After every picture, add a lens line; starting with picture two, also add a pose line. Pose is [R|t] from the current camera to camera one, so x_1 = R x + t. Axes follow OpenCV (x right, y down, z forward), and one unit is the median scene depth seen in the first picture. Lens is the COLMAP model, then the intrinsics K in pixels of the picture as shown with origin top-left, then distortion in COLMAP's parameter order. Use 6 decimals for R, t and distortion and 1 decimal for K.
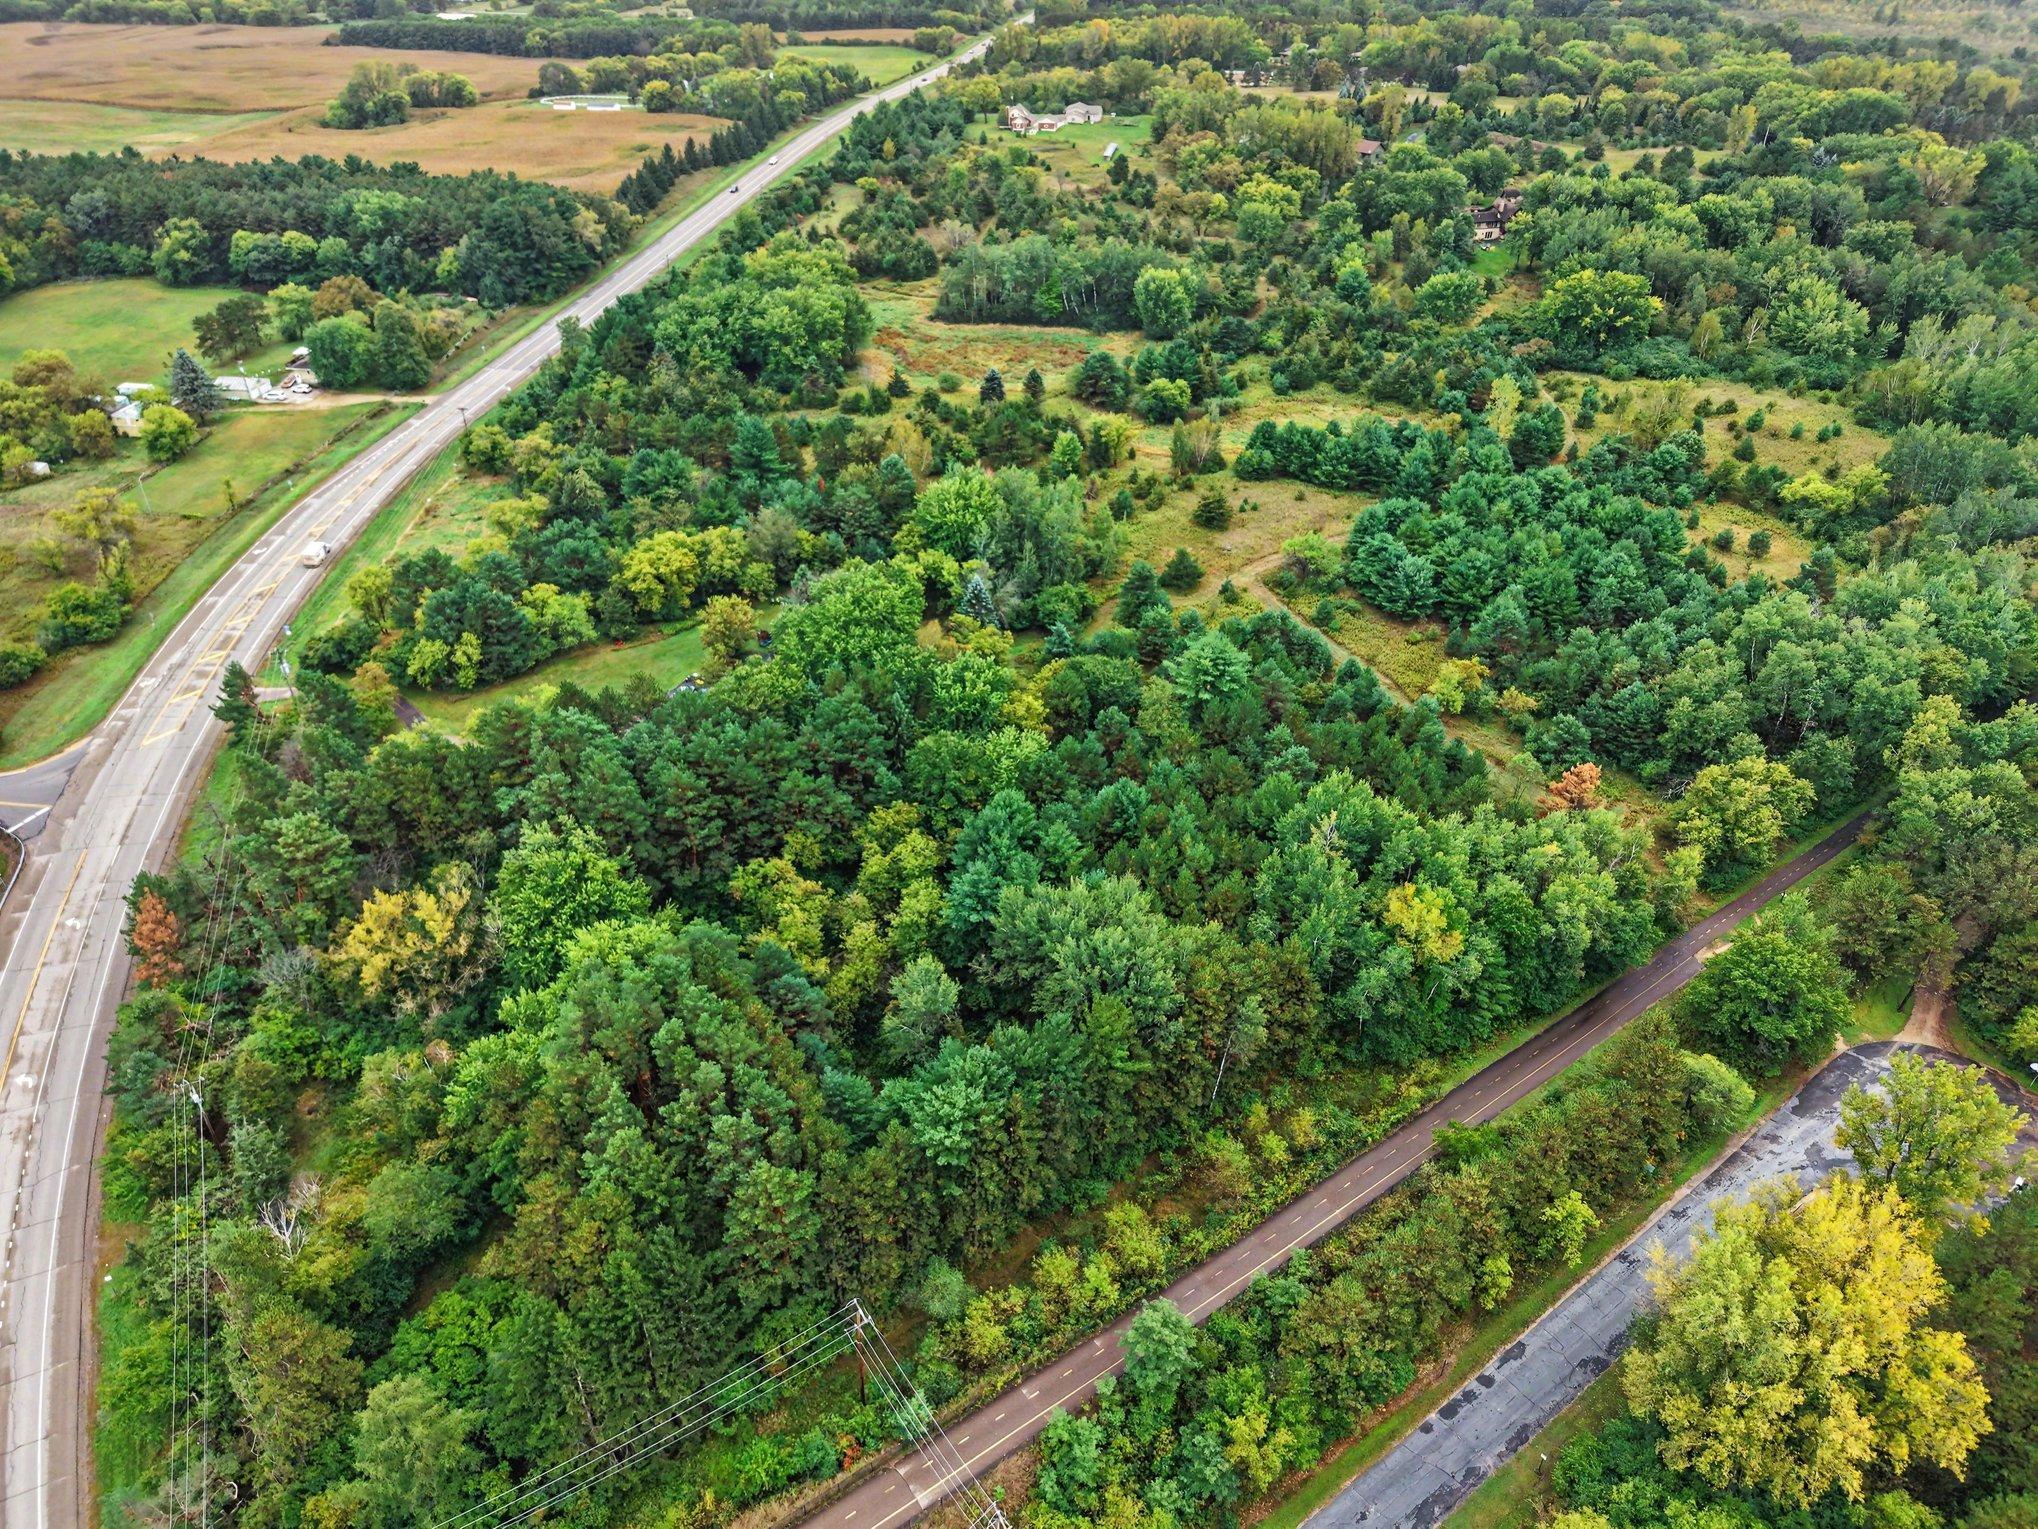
lens RADIAL K [[1368.4, 0, 1023.2], [0, 1368.4, 772.4], [0, 0, 1]] dist [0.006144, -0.003790]
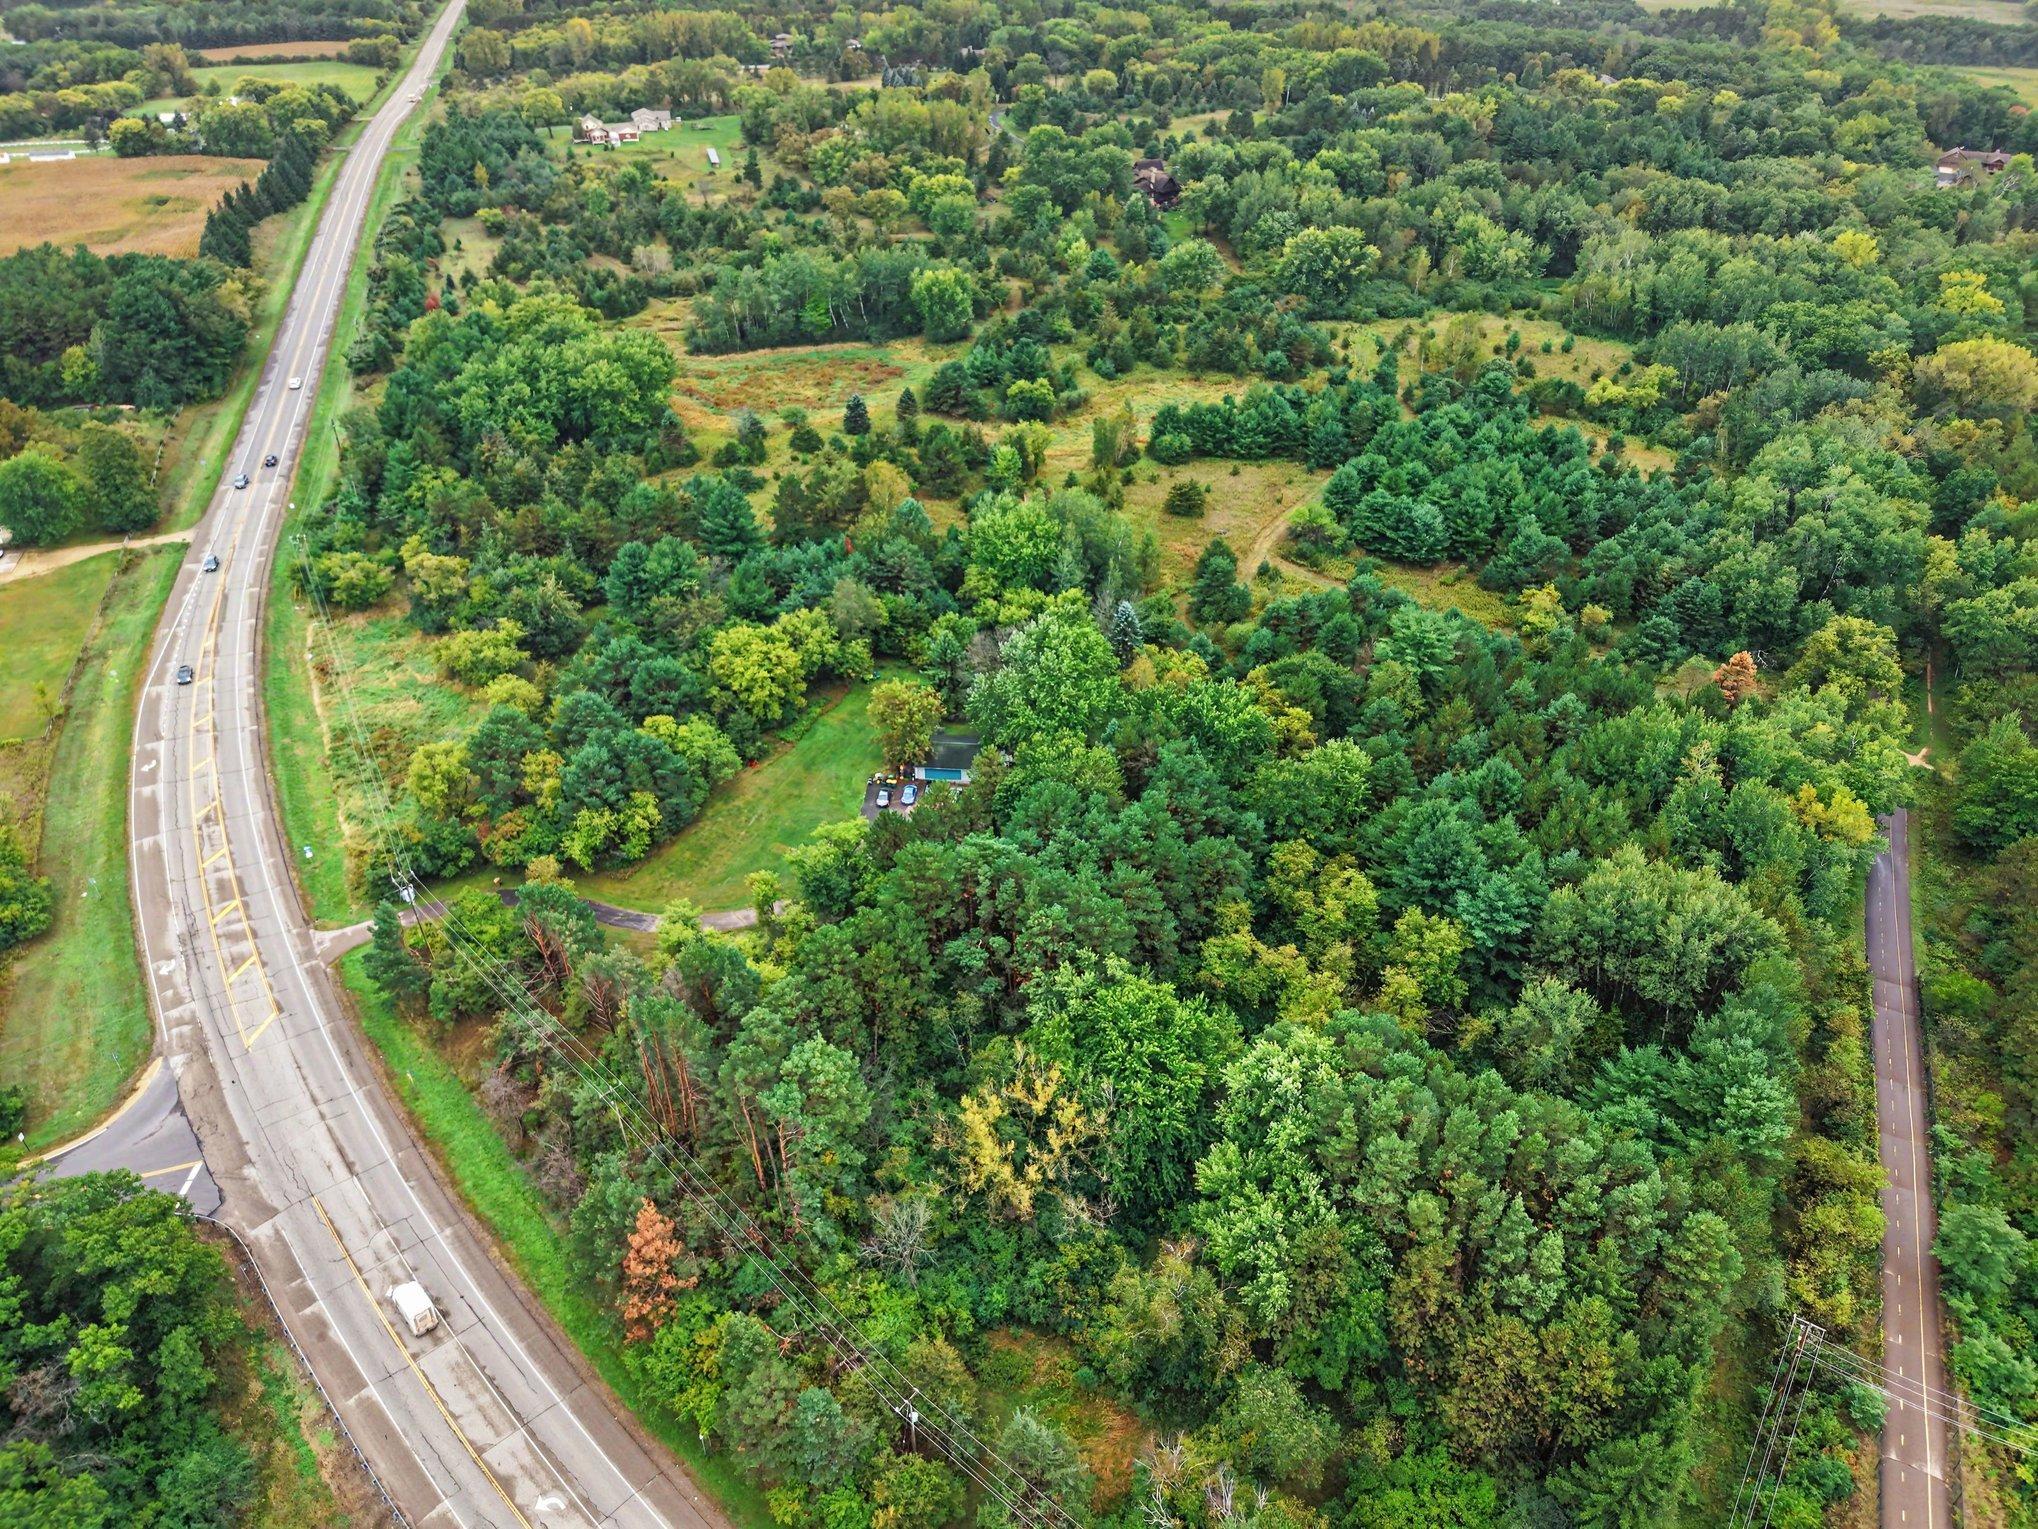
lens RADIAL K [[1368.4, 0, 1023.2], [0, 1368.4, 772.4], [0, 0, 1]] dist [0.006144, -0.003790]
pose [[0.901625, -0.243965, 0.357147, -0.322223], [0.241682, 0.968974, 0.051769, -0.066077], [-0.358696, 0.039640, 0.932612, 0.095954]]
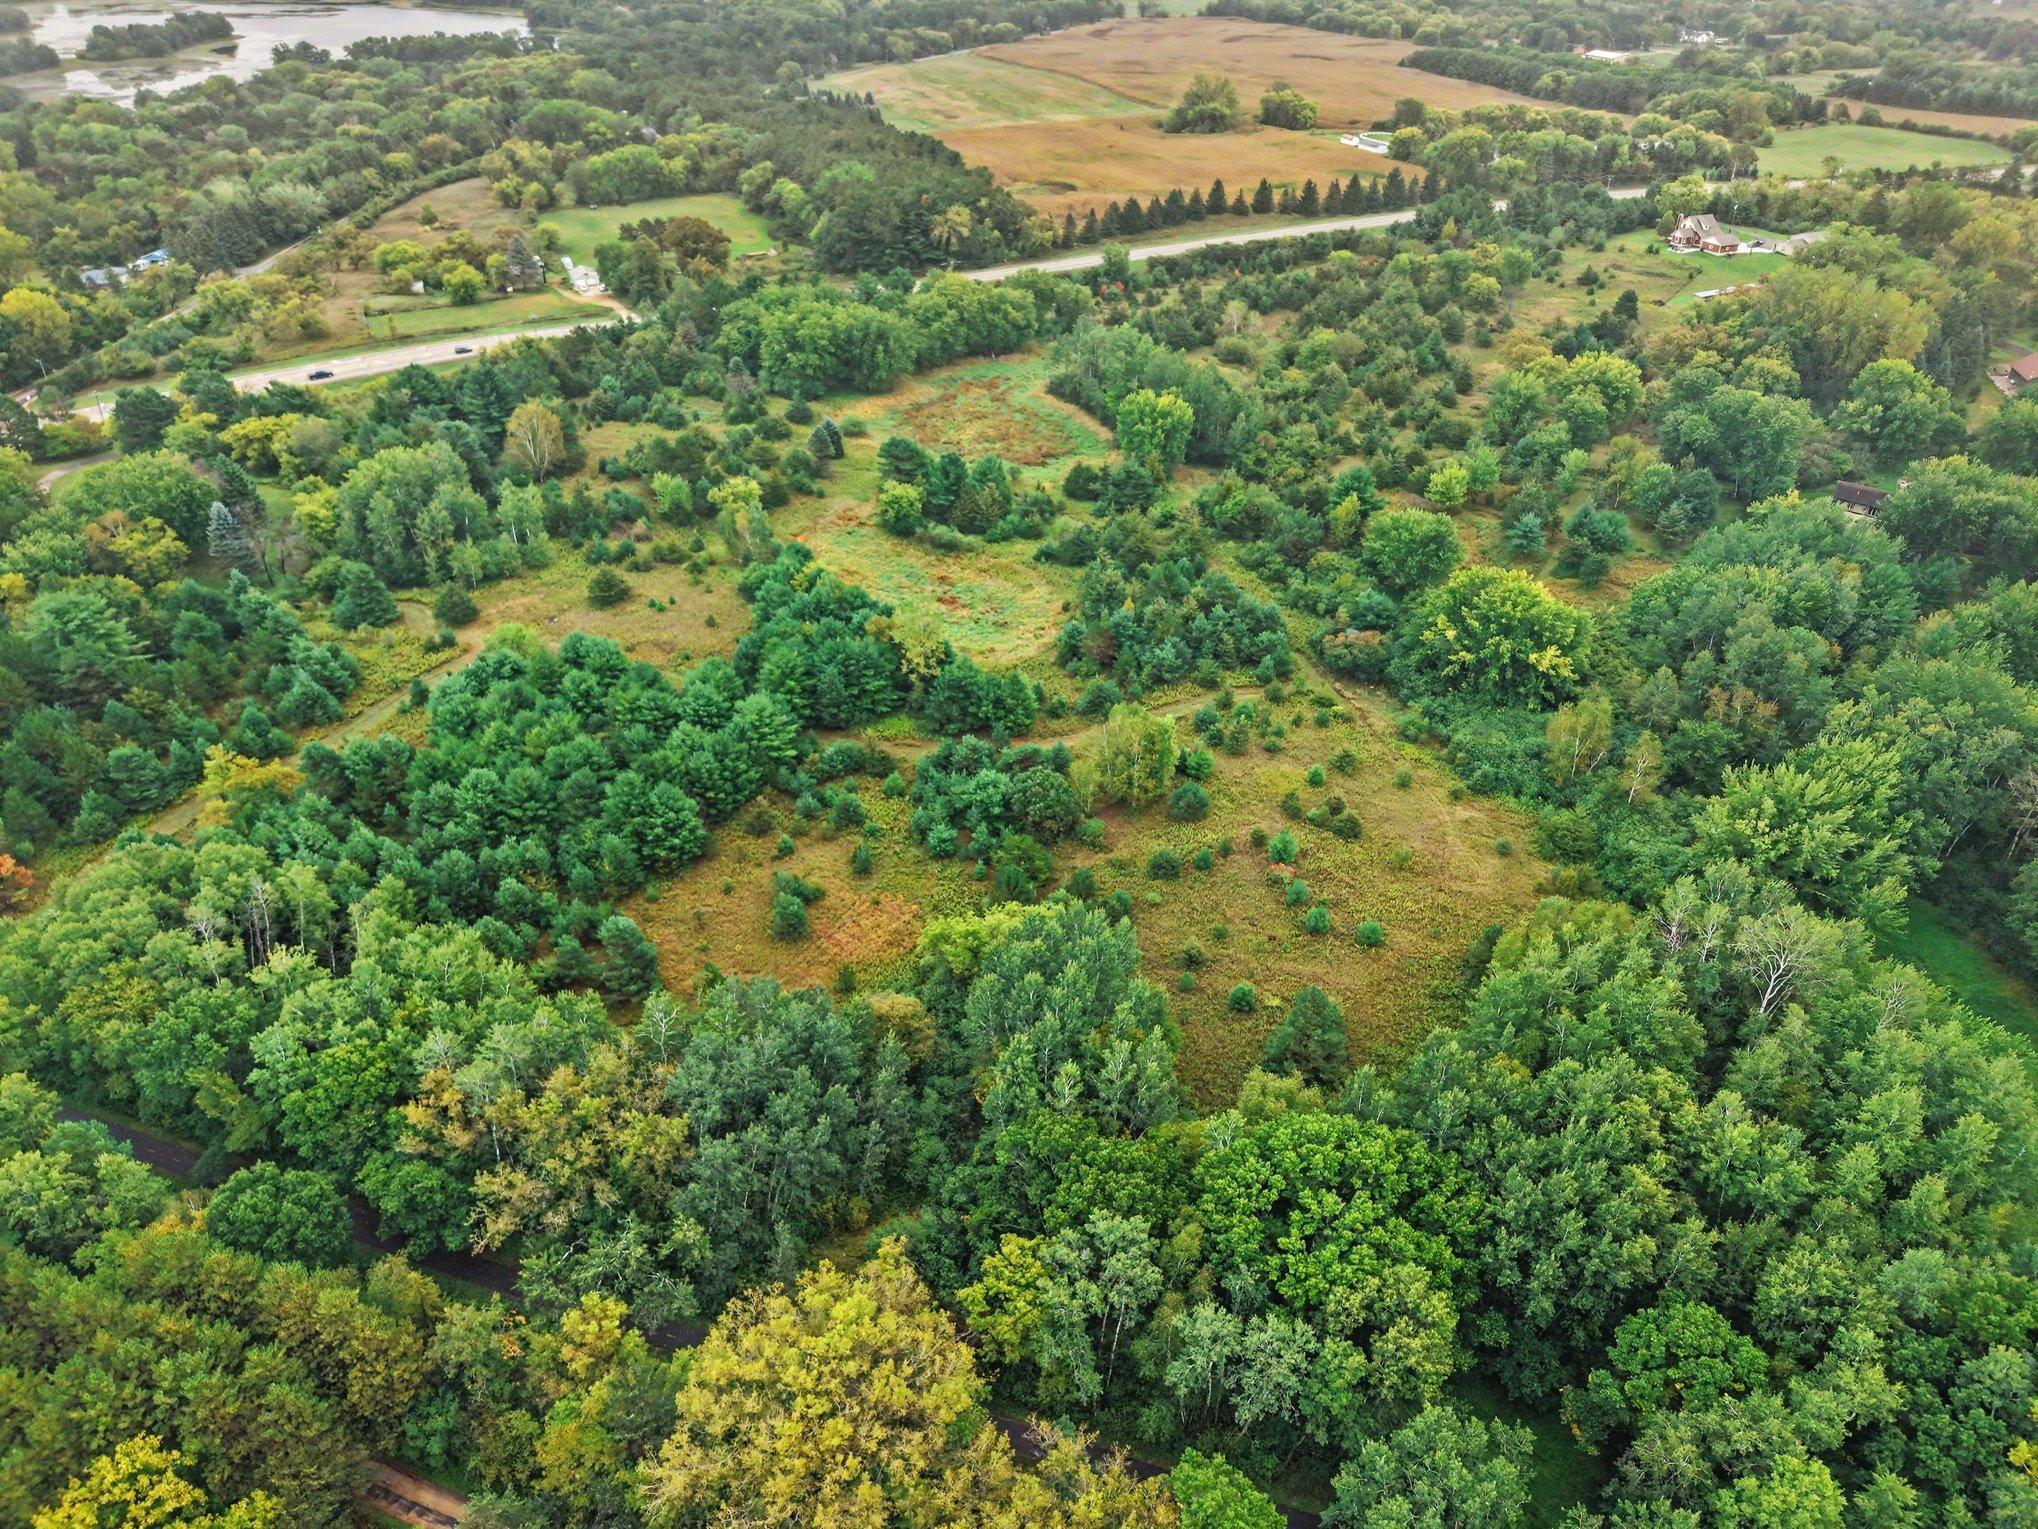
lens RADIAL K [[1368.4, 0, 1023.2], [0, 1368.4, 772.4], [0, 0, 1]] dist [0.006144, -0.003790]
pose [[0.548630, 0.461630, -0.697067, 0.854821], [-0.472925, 0.858894, 0.196581, -0.341861], [0.689454, 0.221810, 0.689531, 0.492599]]
